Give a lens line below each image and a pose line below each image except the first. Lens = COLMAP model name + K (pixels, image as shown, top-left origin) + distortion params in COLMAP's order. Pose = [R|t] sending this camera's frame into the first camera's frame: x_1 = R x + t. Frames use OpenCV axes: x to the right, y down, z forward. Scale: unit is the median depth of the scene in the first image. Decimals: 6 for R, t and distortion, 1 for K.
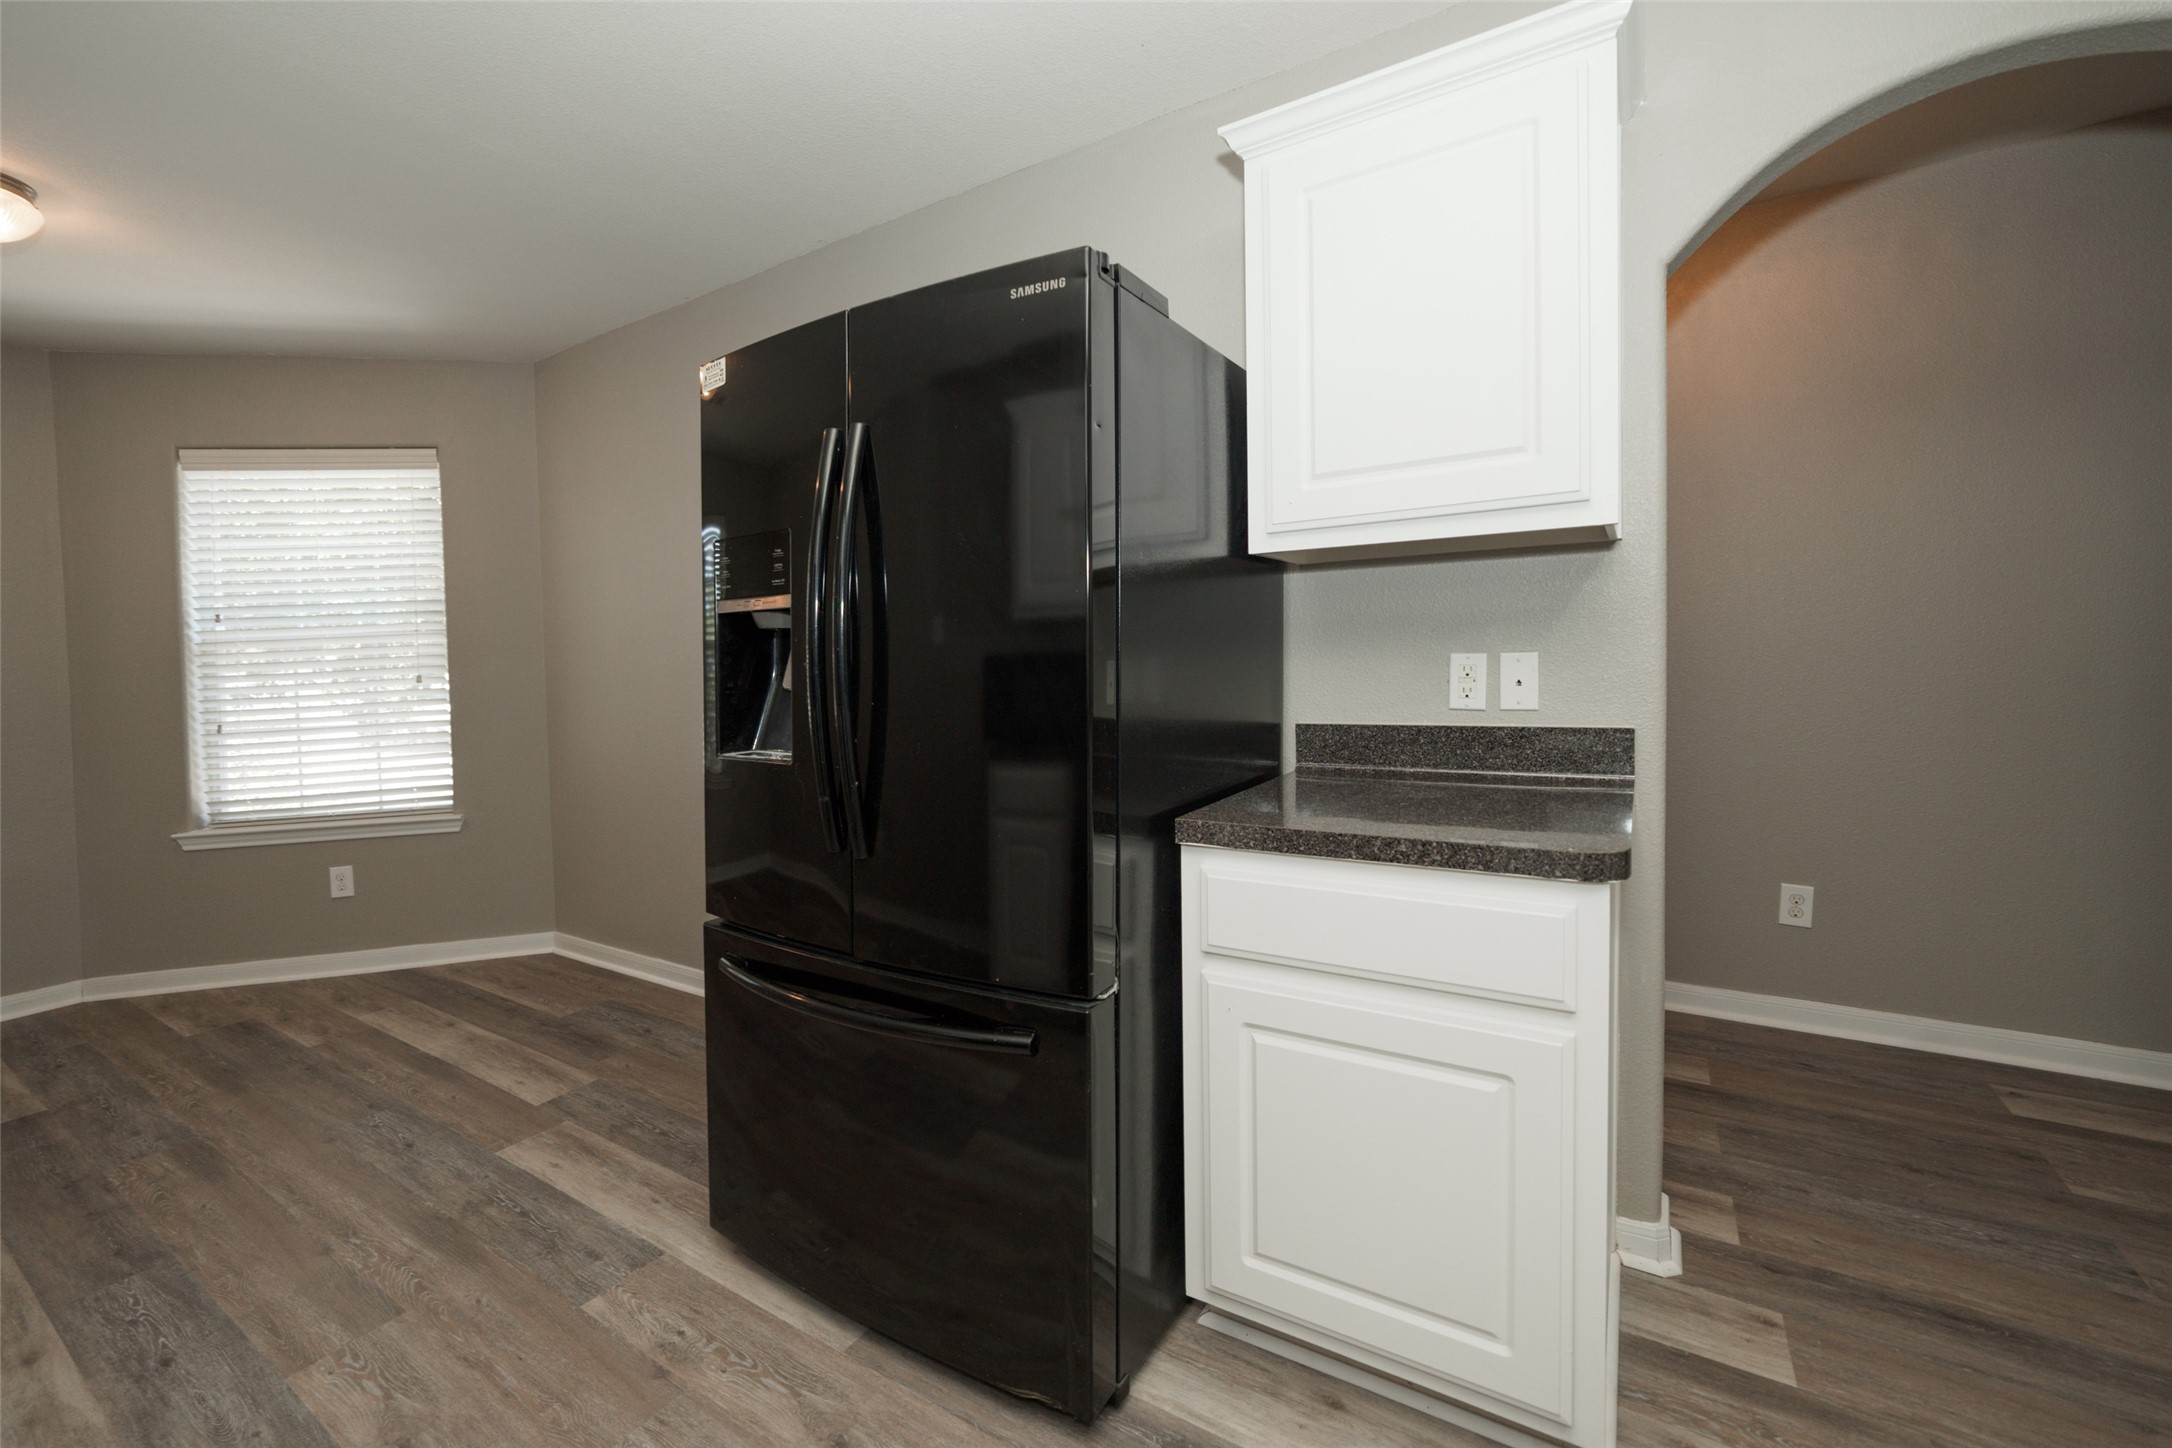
lens RADIAL K [[895.8, 0, 1073.0], [0, 895.8, 668.6], [0, 0, 1]] dist [-0.011254, 0.002285]
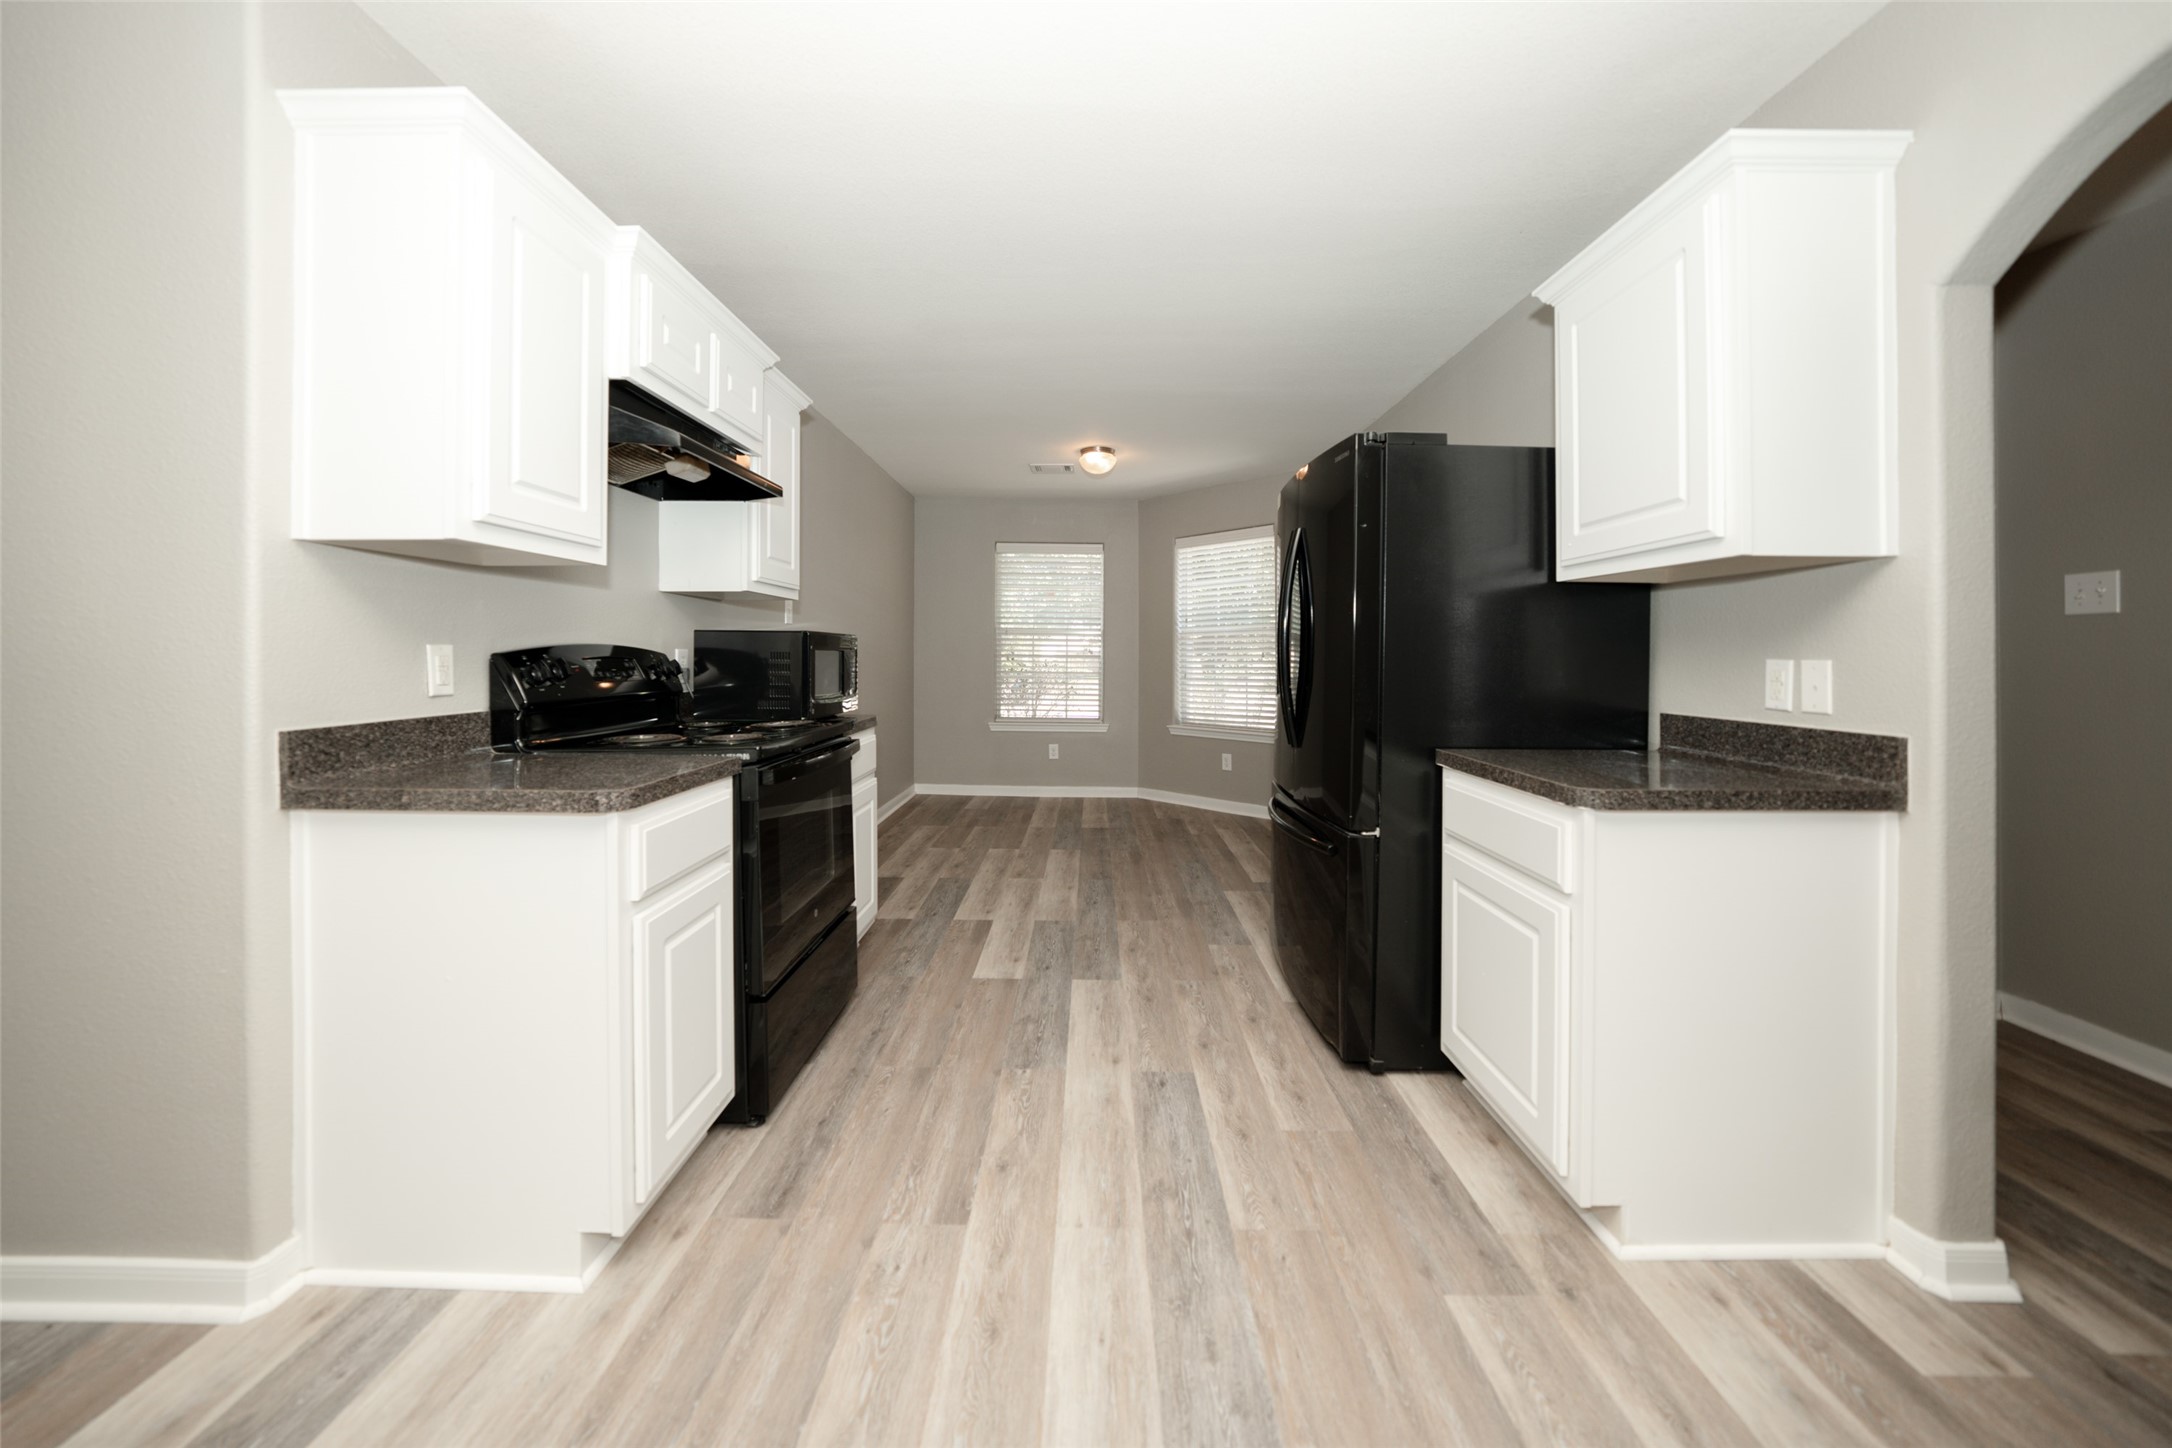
lens RADIAL K [[783.9, 0, 1081.2], [0, 783.9, 652.5], [0, 0, 1]] dist [-0.027173, 0.005161]
pose [[0.525943, 0.035509, -0.849779, 0.807317], [-0.042245, 0.998986, 0.015598, -0.004183], [0.849470, 0.027695, 0.526909, -0.258275]]
